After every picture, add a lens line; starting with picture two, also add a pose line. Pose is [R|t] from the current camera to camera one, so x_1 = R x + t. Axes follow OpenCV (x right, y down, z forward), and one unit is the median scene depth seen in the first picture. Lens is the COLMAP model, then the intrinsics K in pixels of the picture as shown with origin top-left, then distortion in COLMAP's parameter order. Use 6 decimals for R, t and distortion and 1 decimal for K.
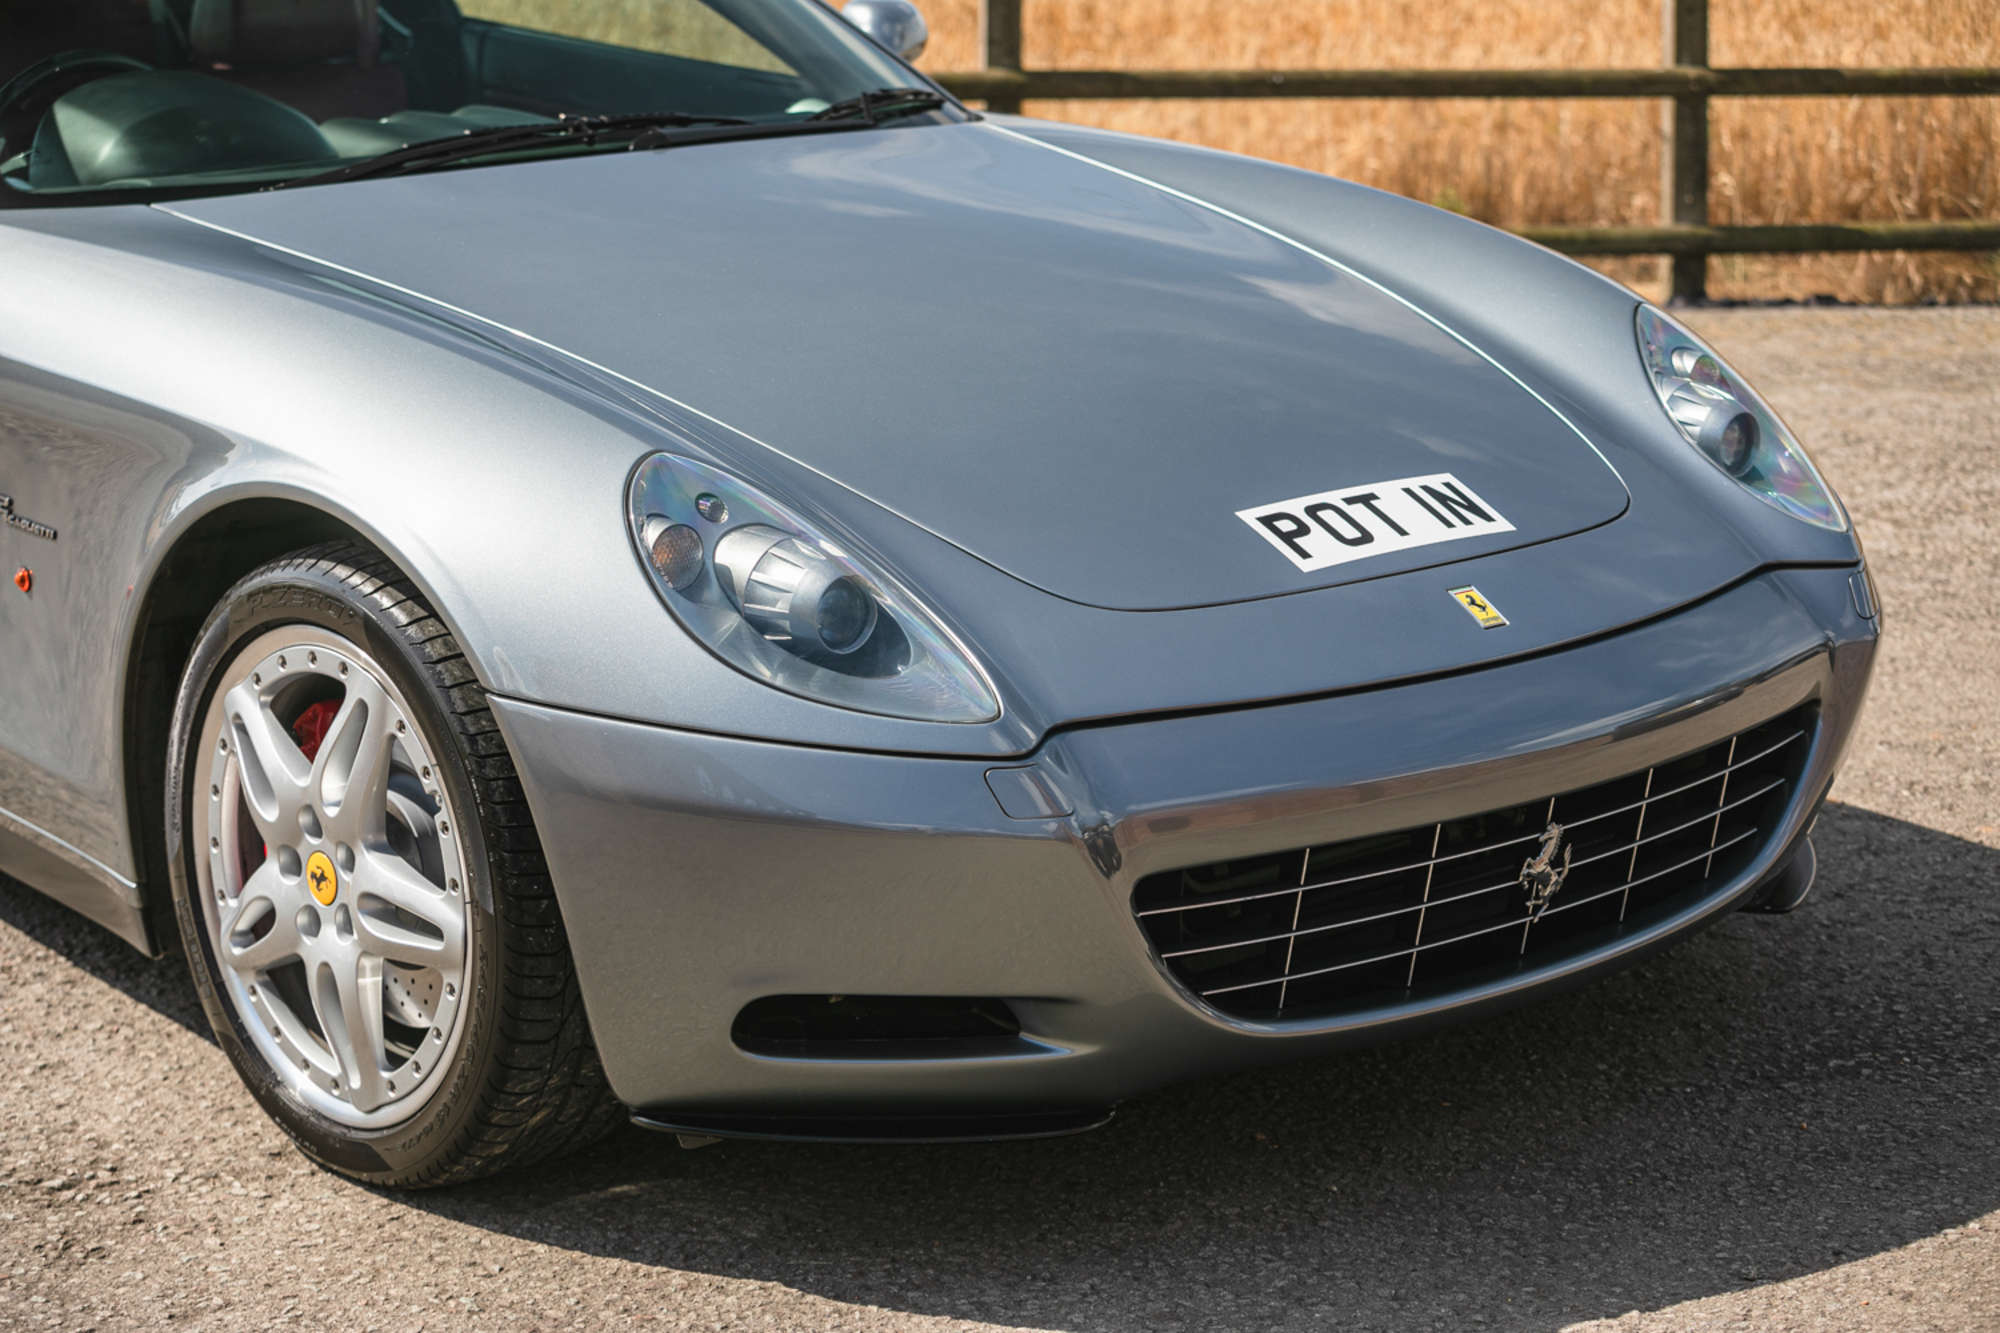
lens RADIAL K [[4052.6, 0, 1000.0], [0, 4052.6, 666.5], [0, 0, 1]] dist [-0.292893, 0.290986]
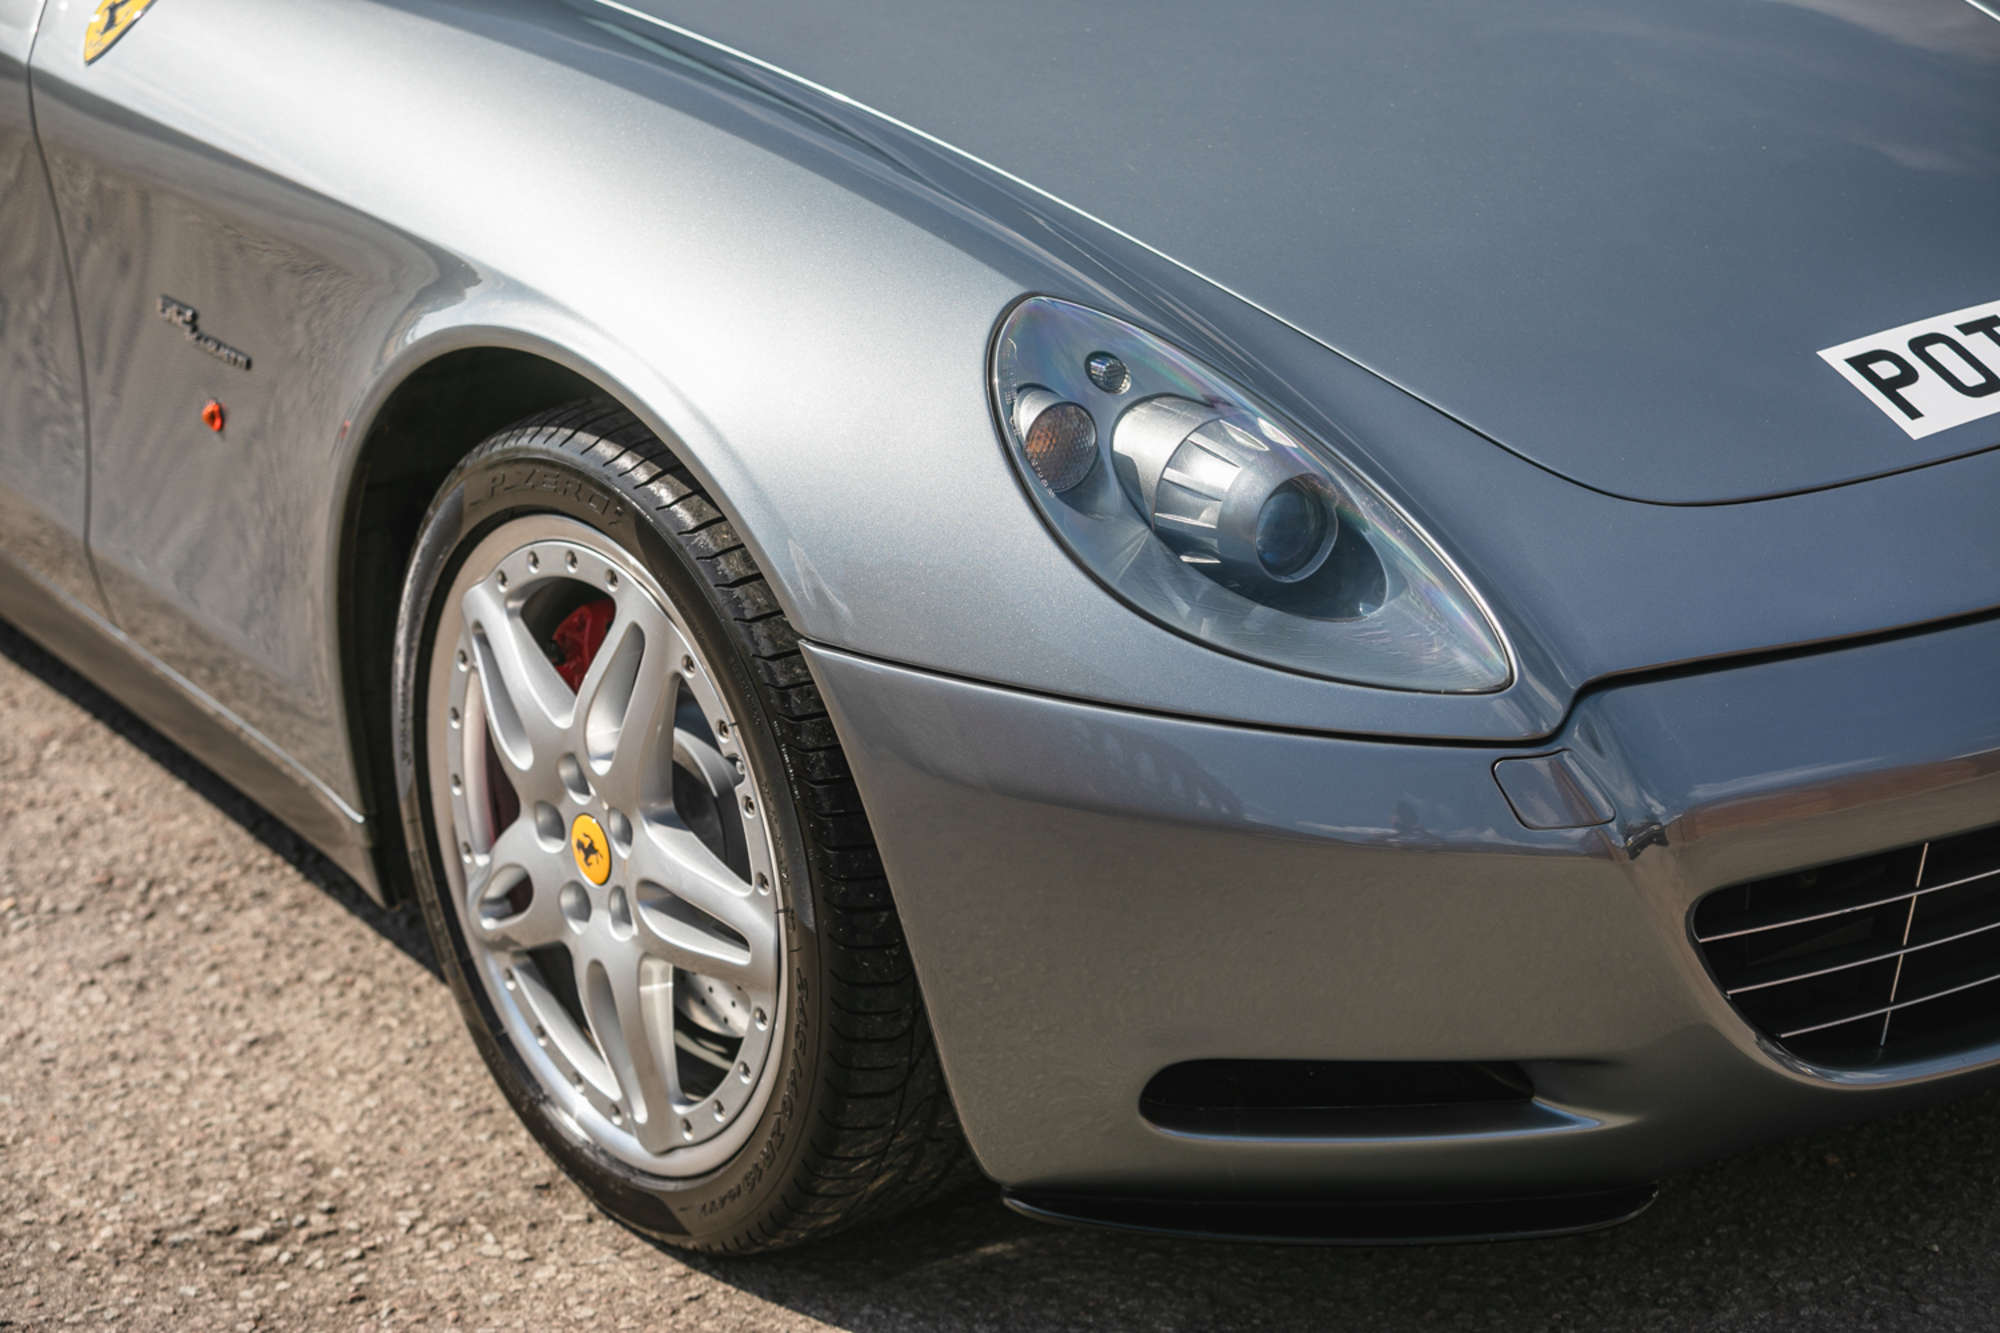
lens RADIAL K [[4126.3, 0, 1084.3], [0, 4126.3, 660.1], [0, 0, 1]] dist [-0.250683, 0.033864]
pose [[0.996946, 0.000683, -0.078085, -0.016459], [0.007670, 0.994270, 0.106623, -0.061435], [0.077710, -0.106896, 0.991229, 0.241292]]
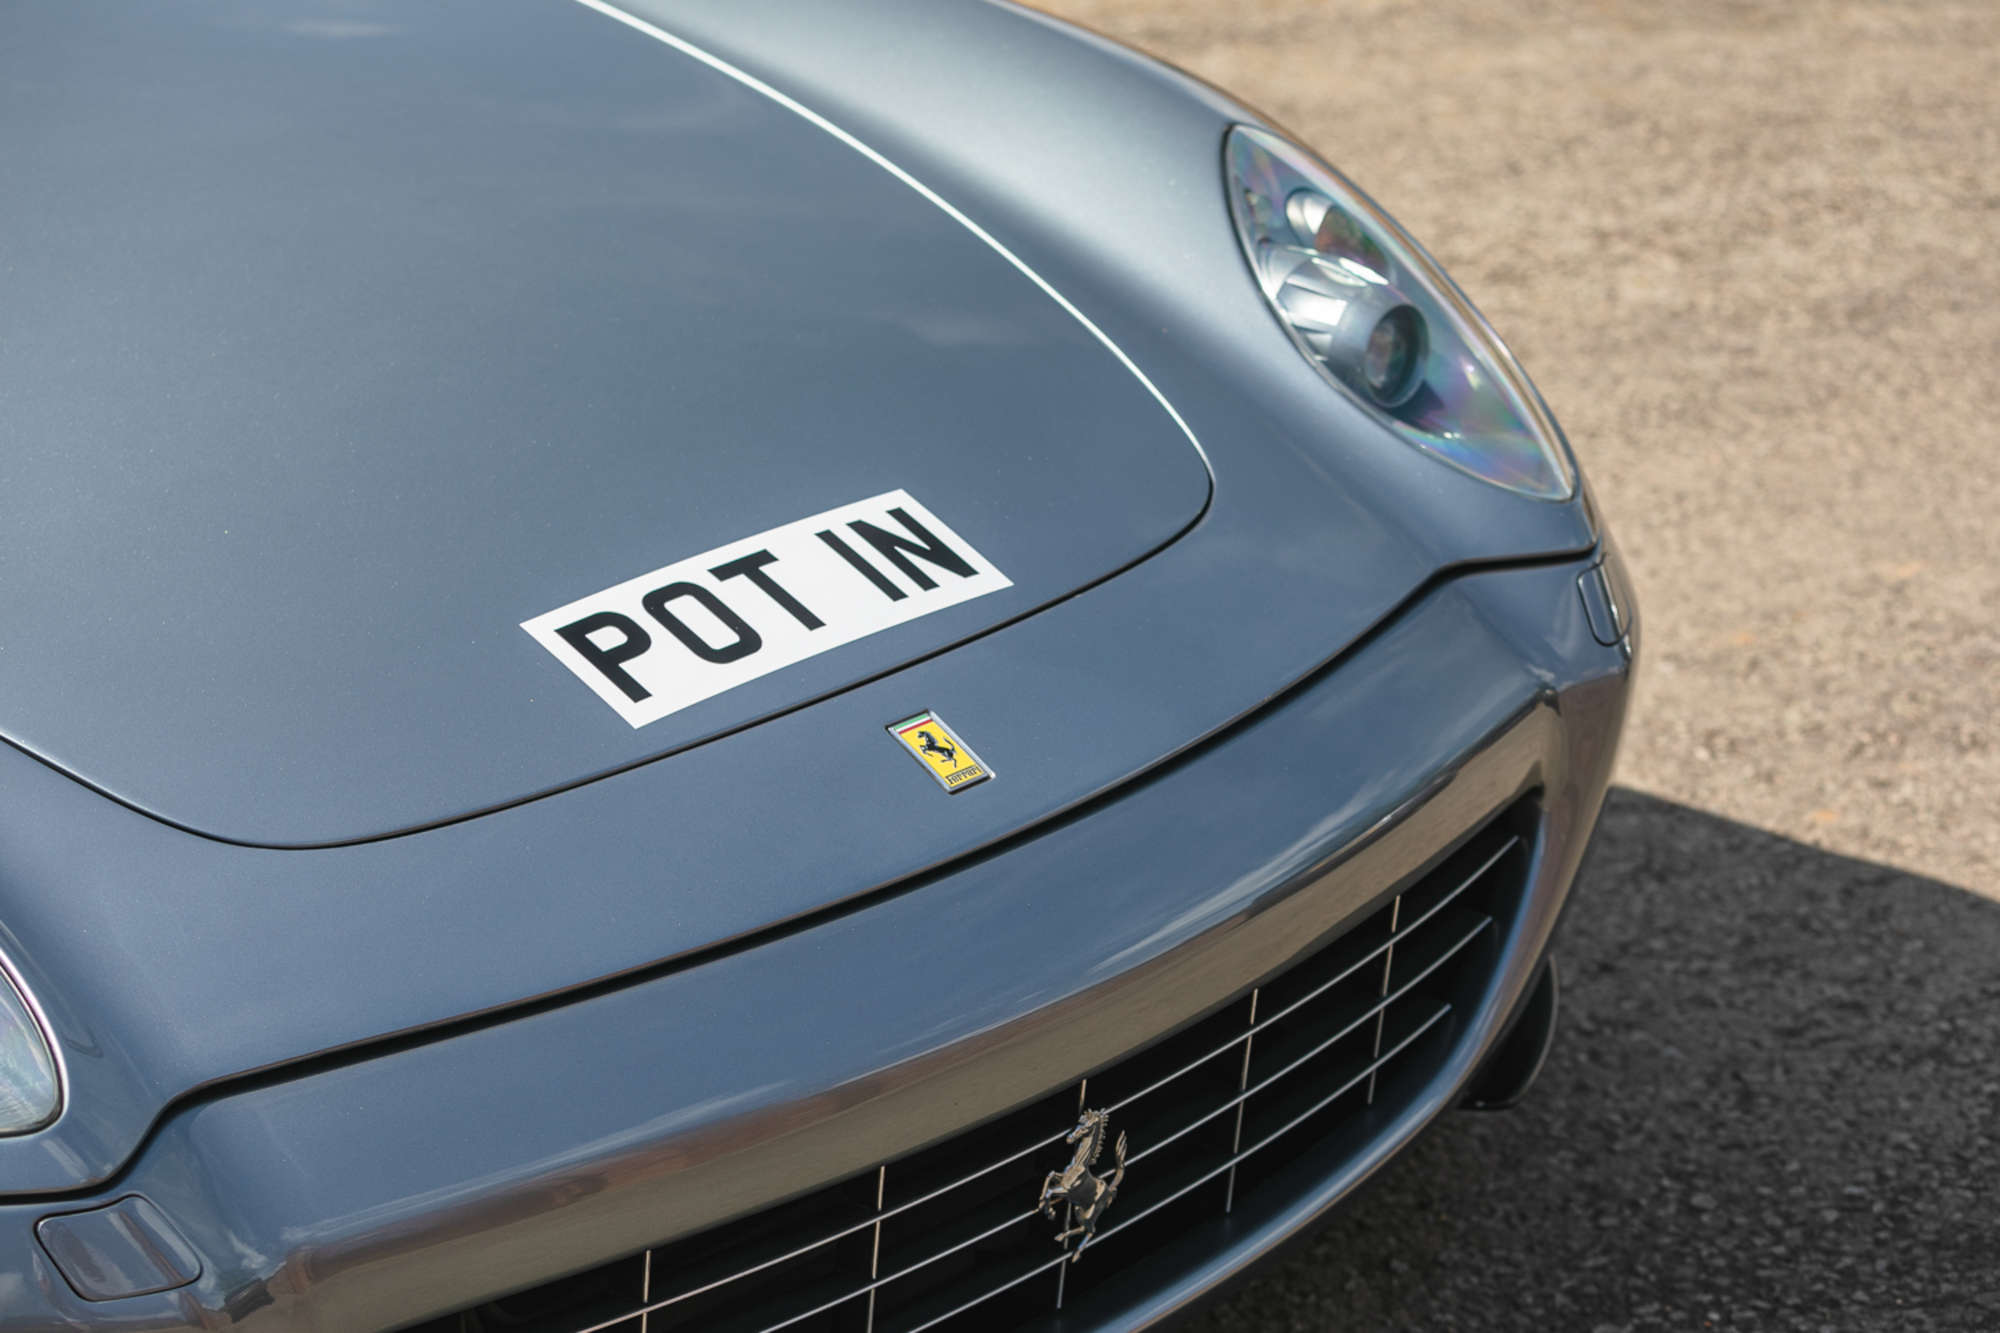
lens RADIAL K [[4454.2, 0, 1000.0], [0, 4454.2, 666.5], [0, 0, 1]] dist [-0.240327, 0.168117]
pose [[0.995683, -0.076903, 0.051964, 0.092029], [0.071478, 0.992494, 0.099225, -0.089625], [-0.059205, -0.095082, 0.993707, 0.341827]]
